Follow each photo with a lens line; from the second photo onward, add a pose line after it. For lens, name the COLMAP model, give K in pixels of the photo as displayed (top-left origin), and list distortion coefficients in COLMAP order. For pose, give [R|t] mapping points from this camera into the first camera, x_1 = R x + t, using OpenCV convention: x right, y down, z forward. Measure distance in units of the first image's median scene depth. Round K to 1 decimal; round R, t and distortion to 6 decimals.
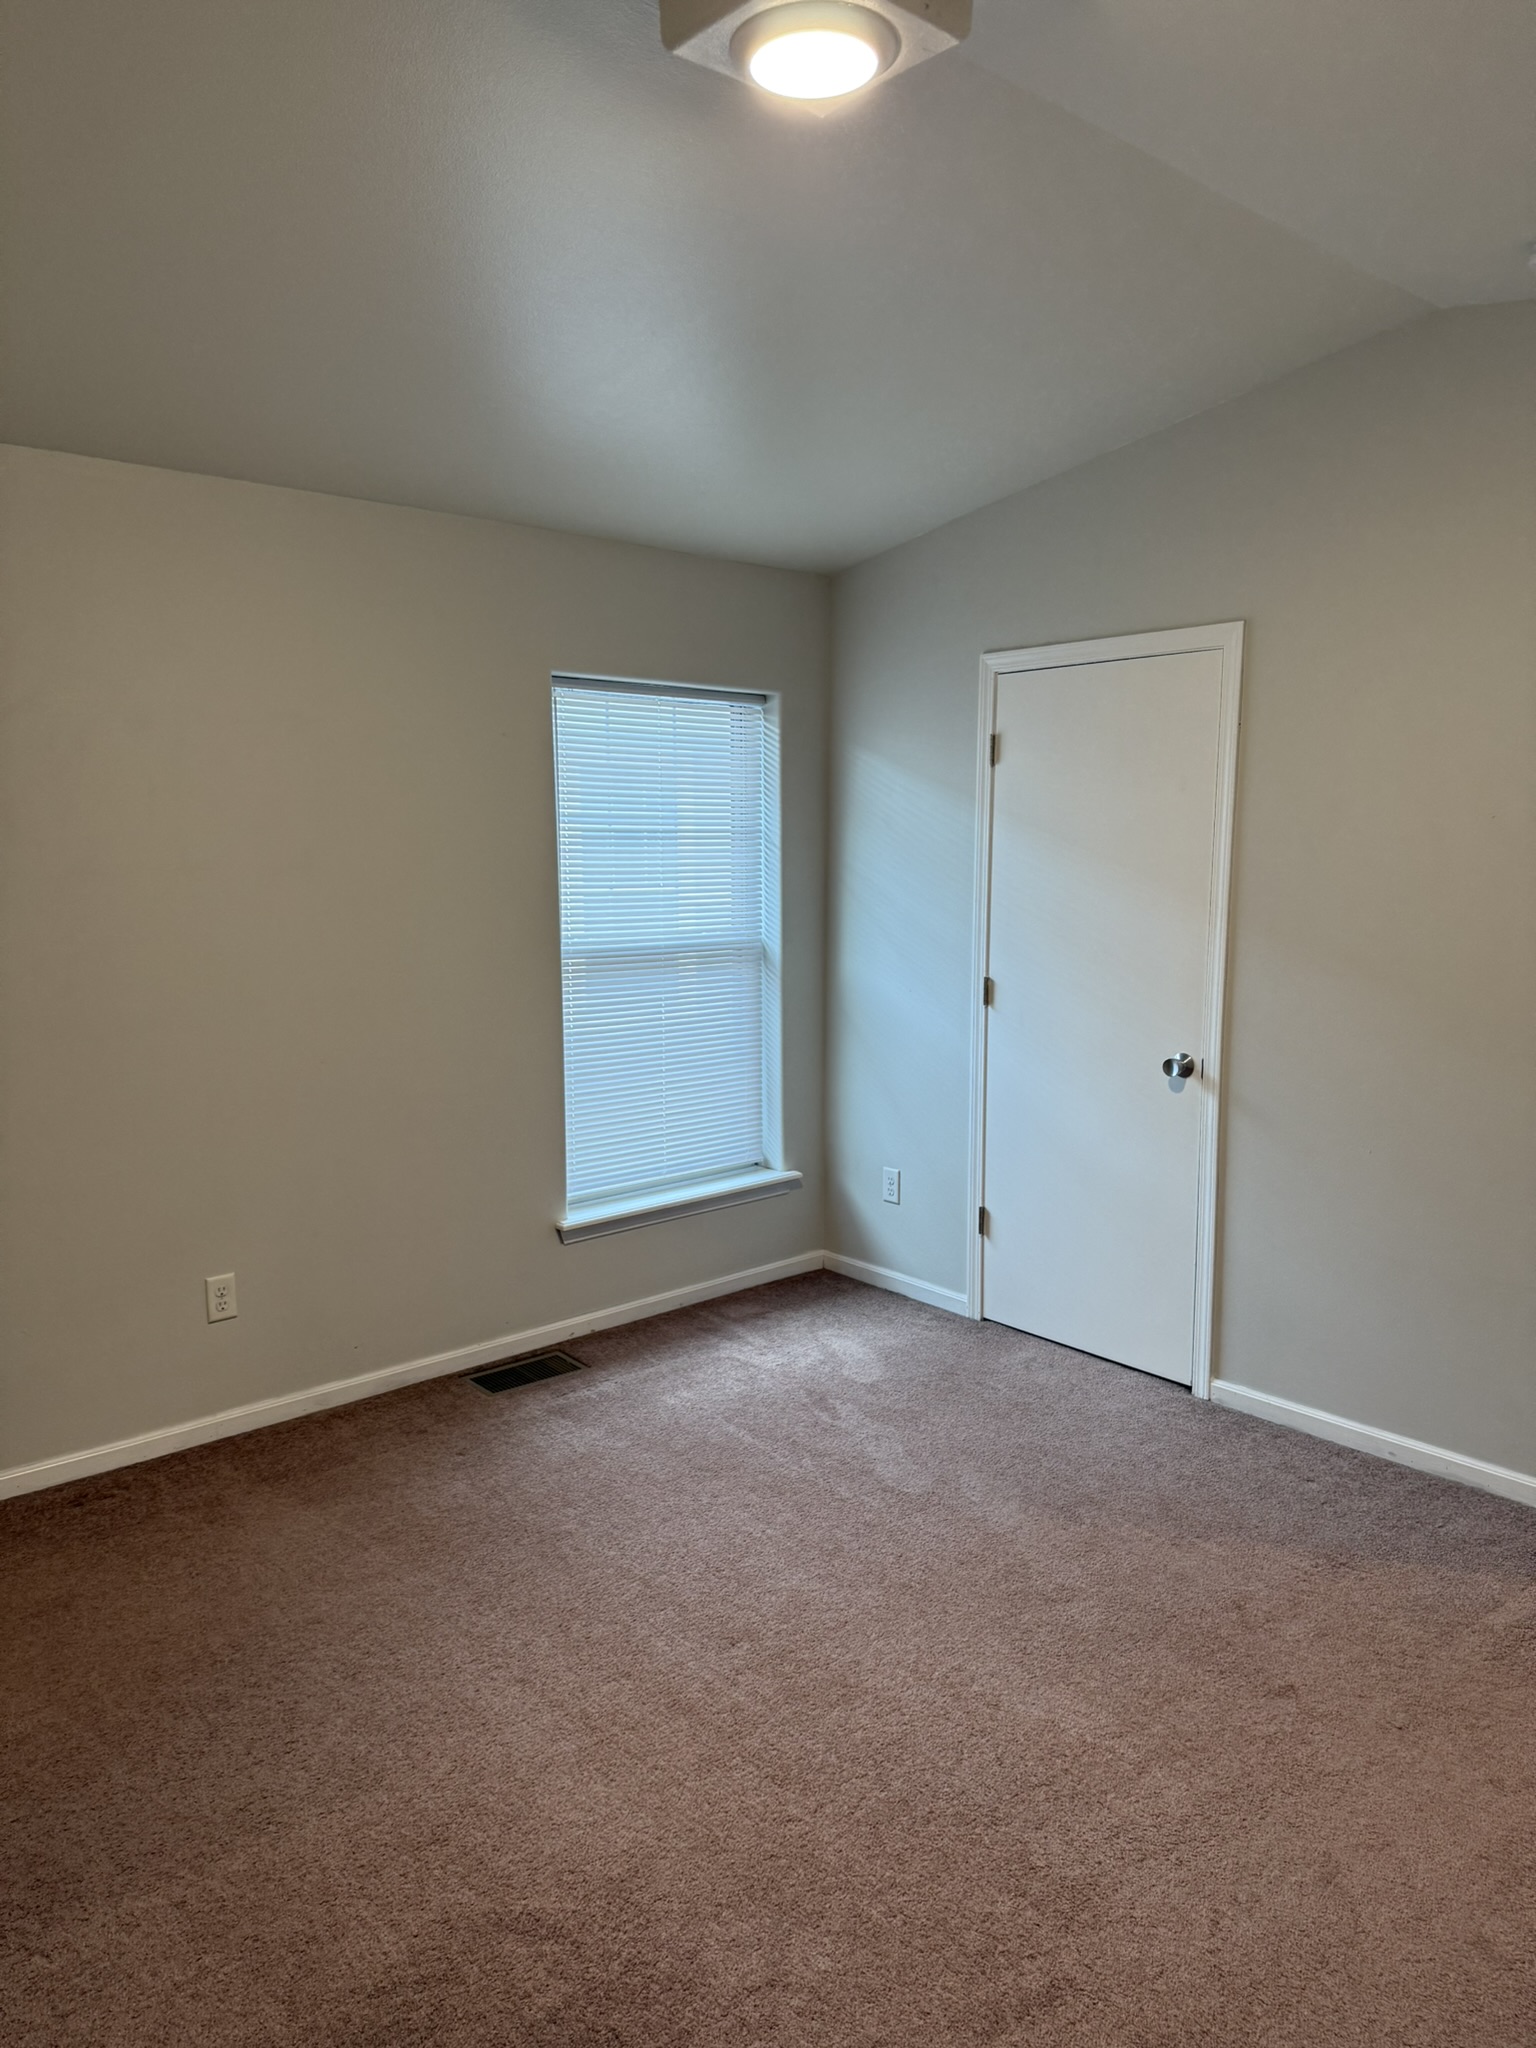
lens RADIAL K [[1435.3, 0, 768.0], [0, 1435.3, 1024.0], [0, 0, 1]] dist [-0.001718, -0.000672]
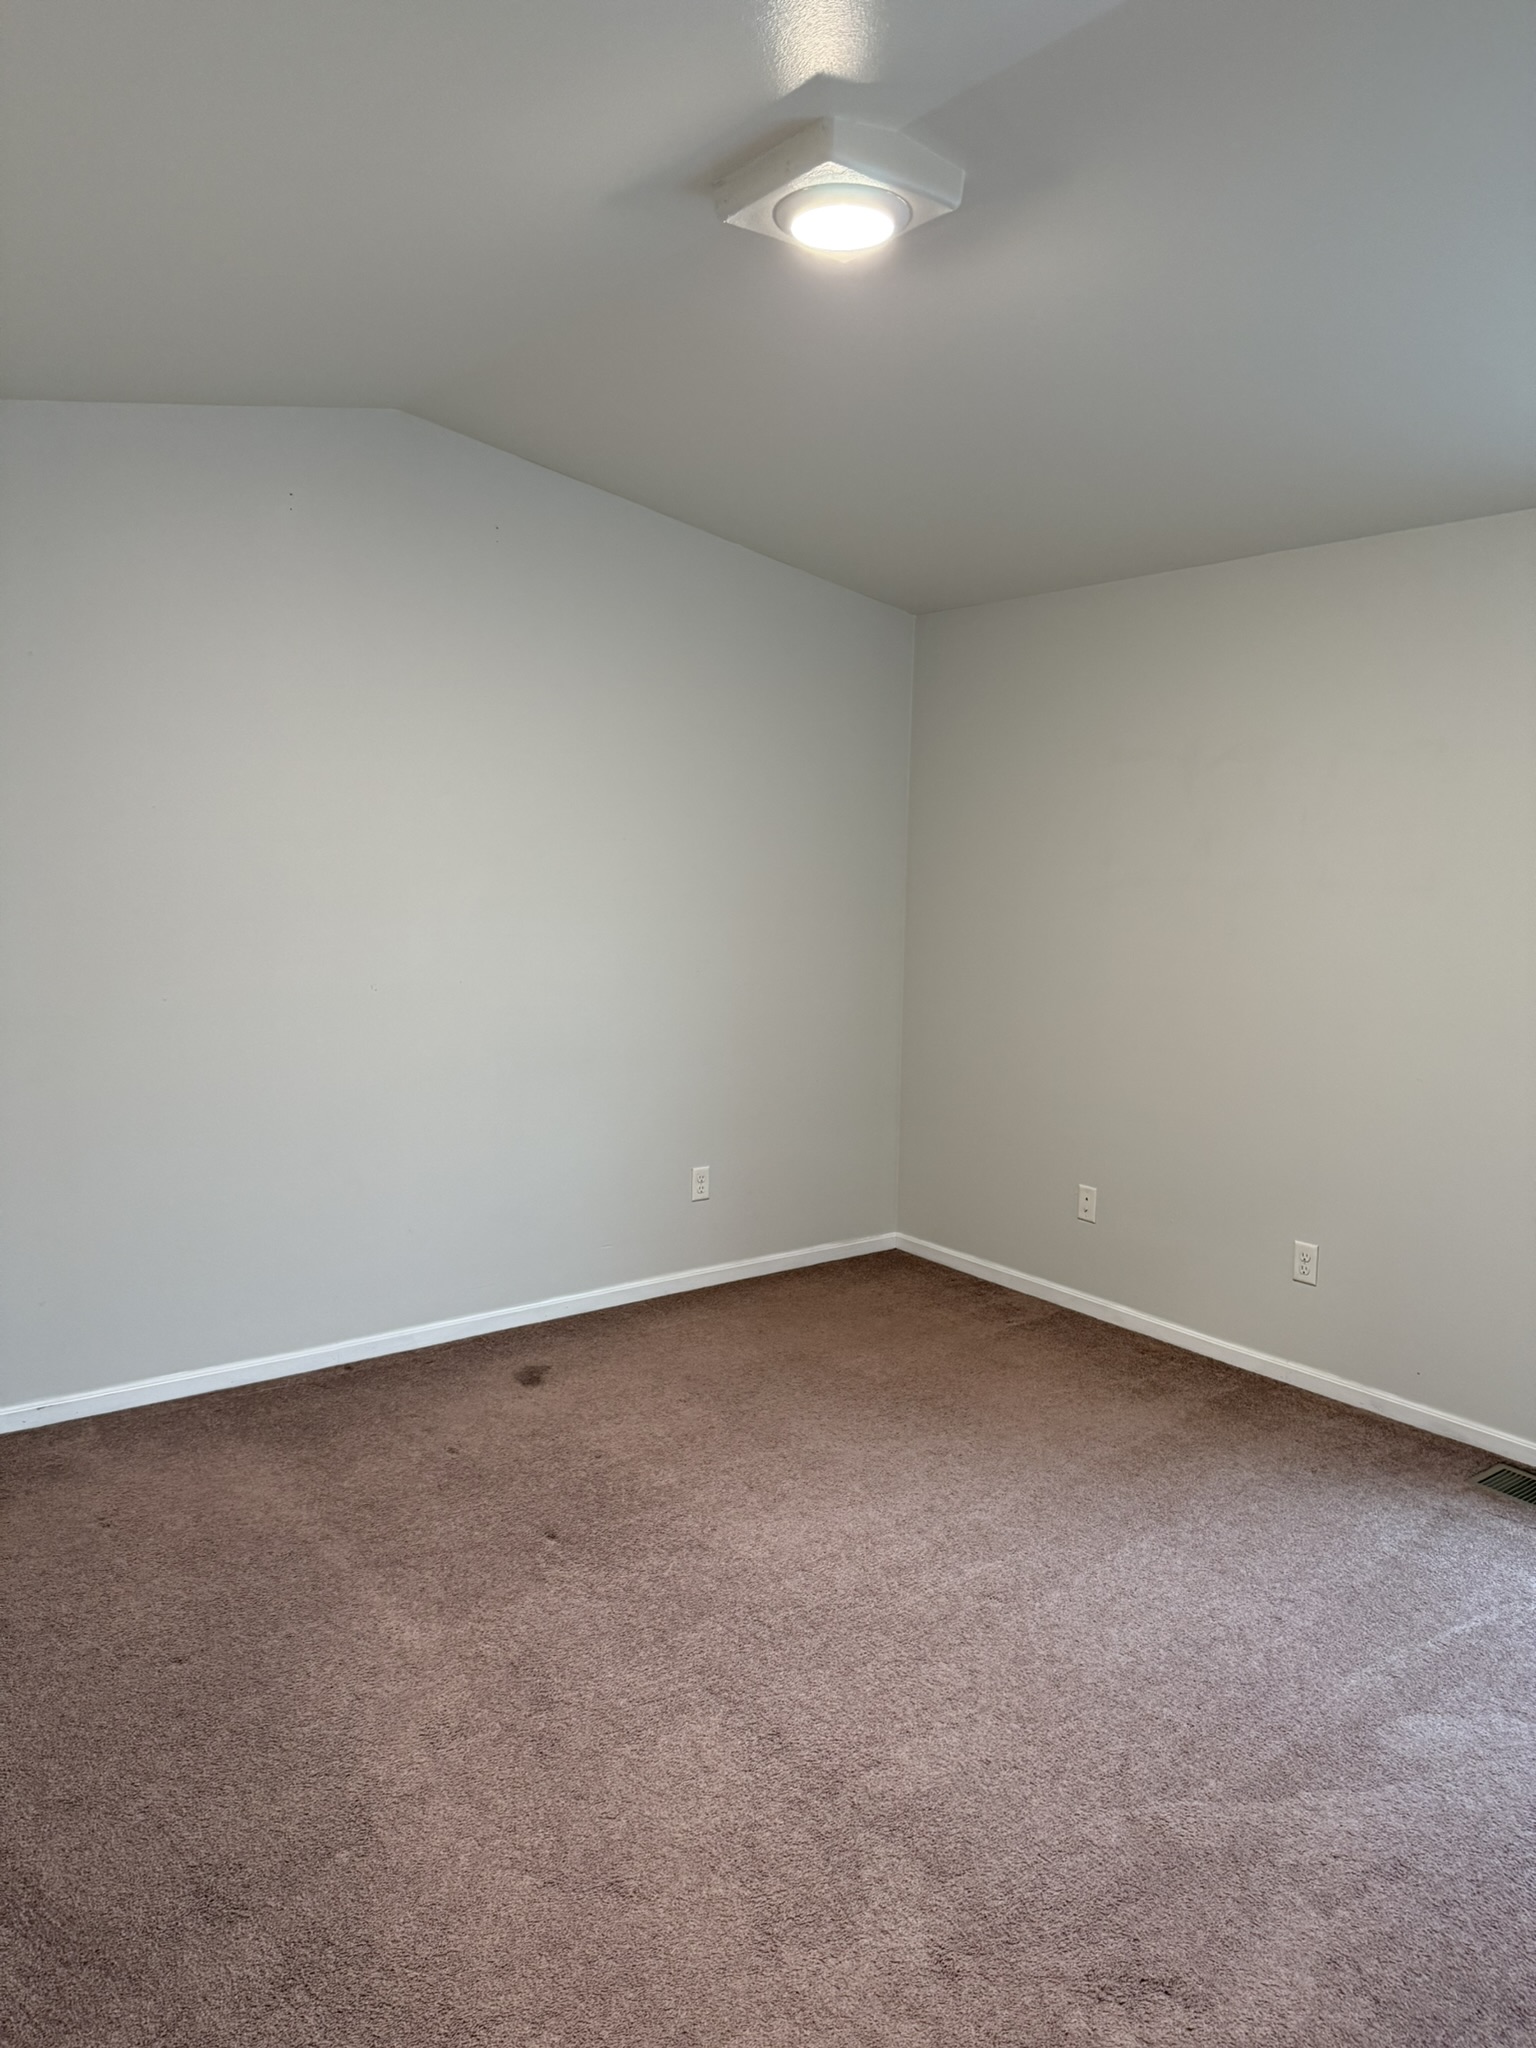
lens RADIAL K [[1435.3, 0, 768.0], [0, 1435.3, 1024.0], [0, 0, 1]] dist [-0.001718, -0.000672]
pose [[-0.058223, 0.125012, -0.990445, 0.734279], [-0.157069, 0.978624, 0.132753, -0.075681], [0.985870, 0.163298, -0.037343, 0.594906]]
